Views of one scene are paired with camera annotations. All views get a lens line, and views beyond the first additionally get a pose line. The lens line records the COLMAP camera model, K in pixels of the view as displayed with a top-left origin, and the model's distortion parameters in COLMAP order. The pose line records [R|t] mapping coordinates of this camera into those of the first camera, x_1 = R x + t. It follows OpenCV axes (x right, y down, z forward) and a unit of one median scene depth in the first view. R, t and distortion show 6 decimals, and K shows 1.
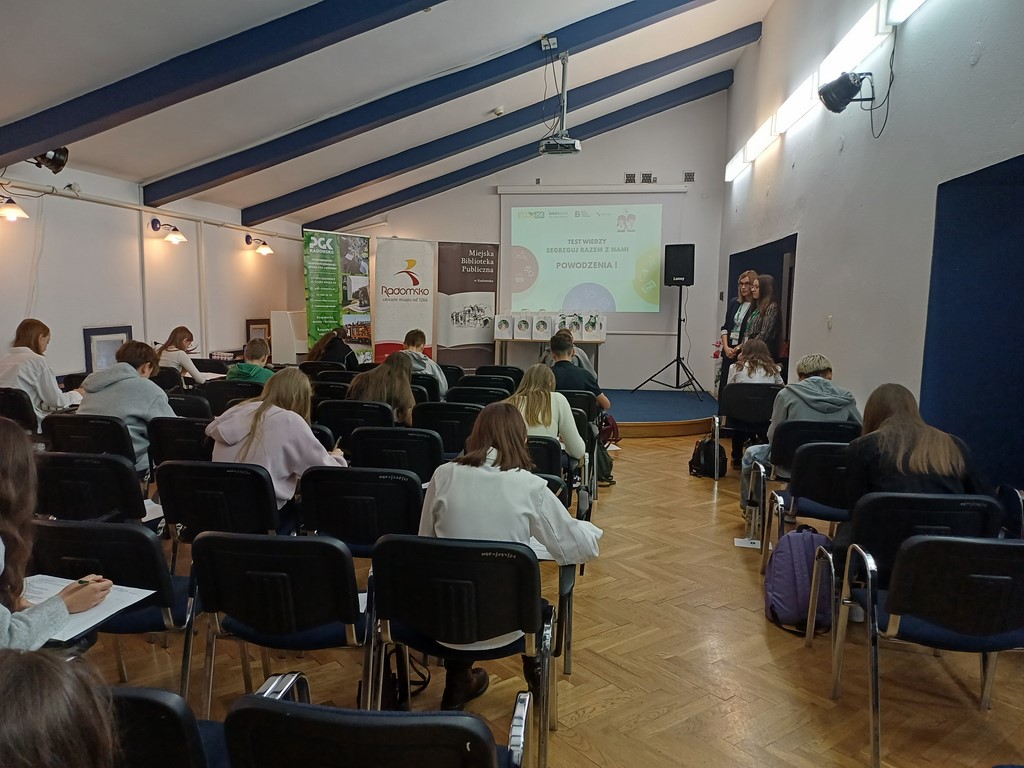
lens RADIAL K [[759.0, 0, 501.3], [0, 759.0, 382.1], [0, 0, 1]] dist [0.120775, -0.103596]
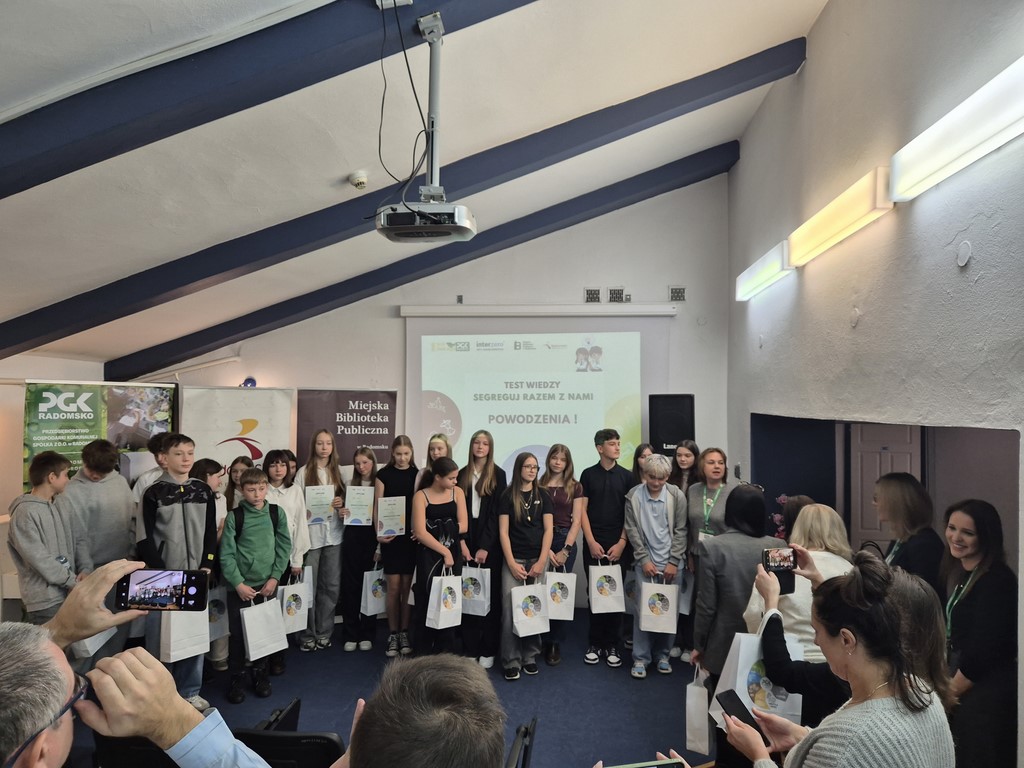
lens RADIAL K [[689.4, 0, 512.0], [0, 689.4, 384.0], [0, 0, 1]] dist [0.079367, -0.096090]
pose [[0.999185, -0.004377, 0.040117, 0.073178], [0.009722, 0.990927, -0.134048, -0.108417], [-0.039166, 0.134329, 0.990162, 0.414282]]
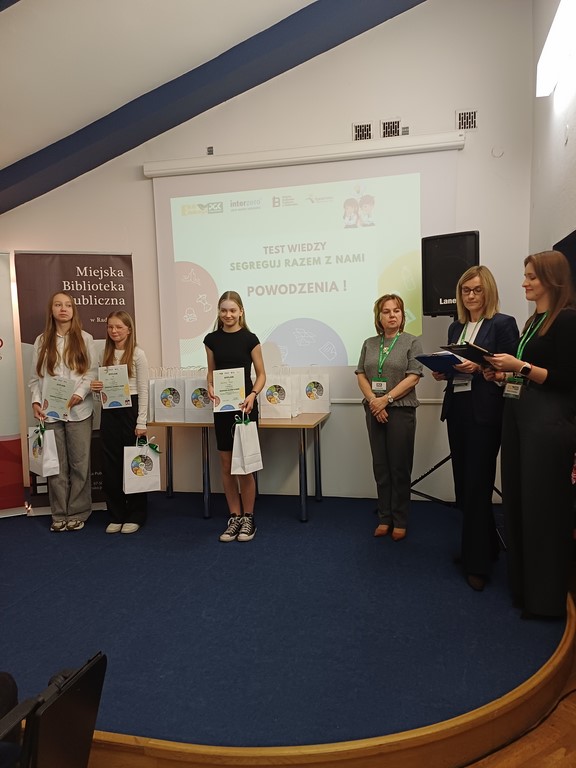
lens RADIAL K [[550.4, 0, 303.4], [0, 550.4, 391.9], [0, 0, 1]] dist [0.106684, -0.165943]
pose [[0.995725, -0.027627, -0.088137, 0.161311], [0.025326, 0.999311, -0.027120, -0.065377], [0.088825, 0.024772, 0.995739, 0.609579]]
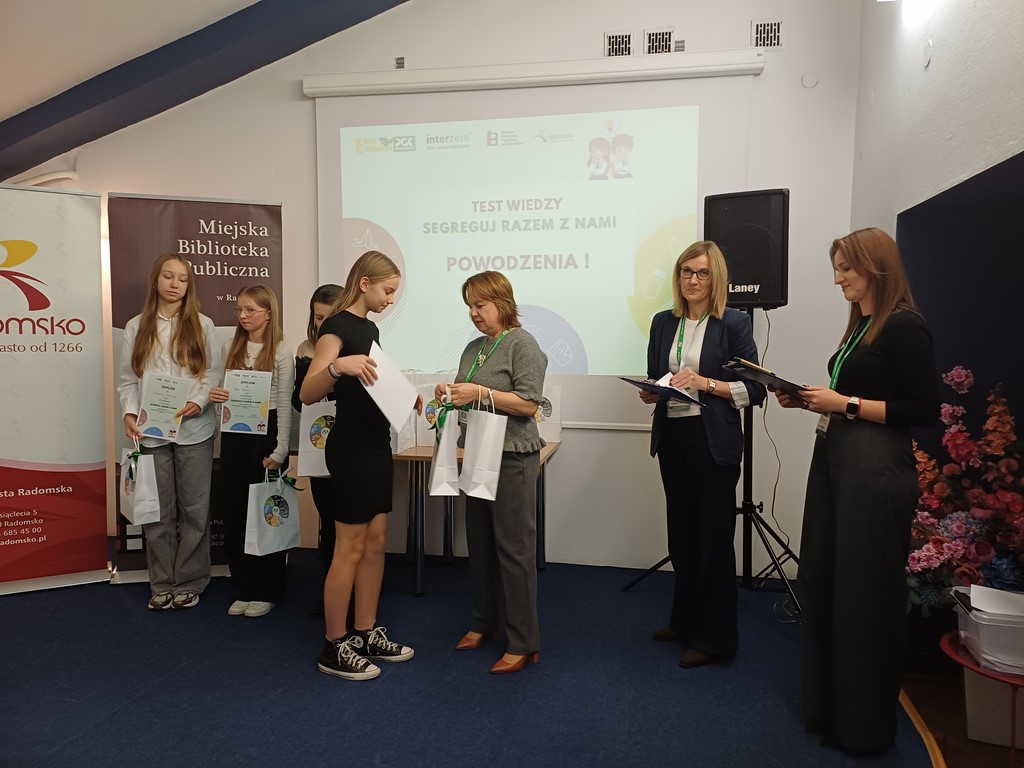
lens RADIAL K [[738.4, 0, 526.0], [0, 738.4, 381.2], [0, 0, 1]] dist [0.101390, -0.144655]
pose [[0.998463, 0.000031, -0.055417, 0.146558], [-0.003045, 0.998519, -0.054311, -0.071429], [0.055333, 0.054396, 0.996985, 0.638562]]
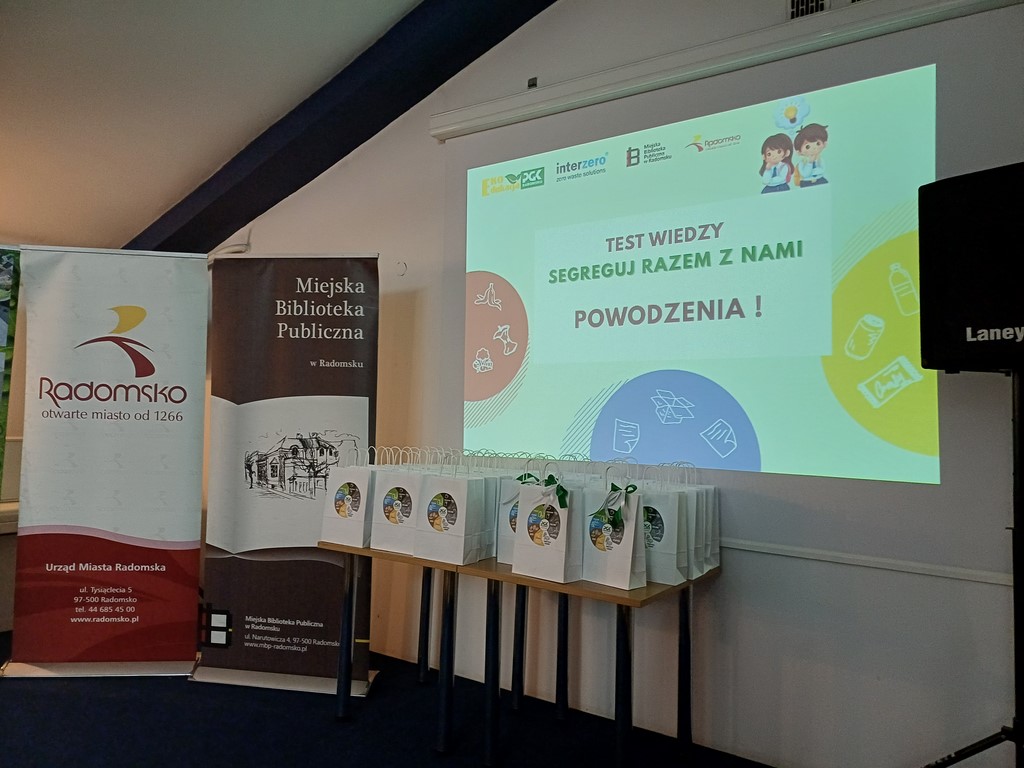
lens RADIAL K [[736.6, 0, 512.0], [0, 736.6, 384.0], [0, 0, 1]] dist [0.120048, -0.177801]
pose [[0.894244, -0.003899, -0.447562, 0.201889], [-0.067860, 0.987221, -0.144187, -0.082876], [0.442405, 0.159310, 0.882552, 0.755454]]
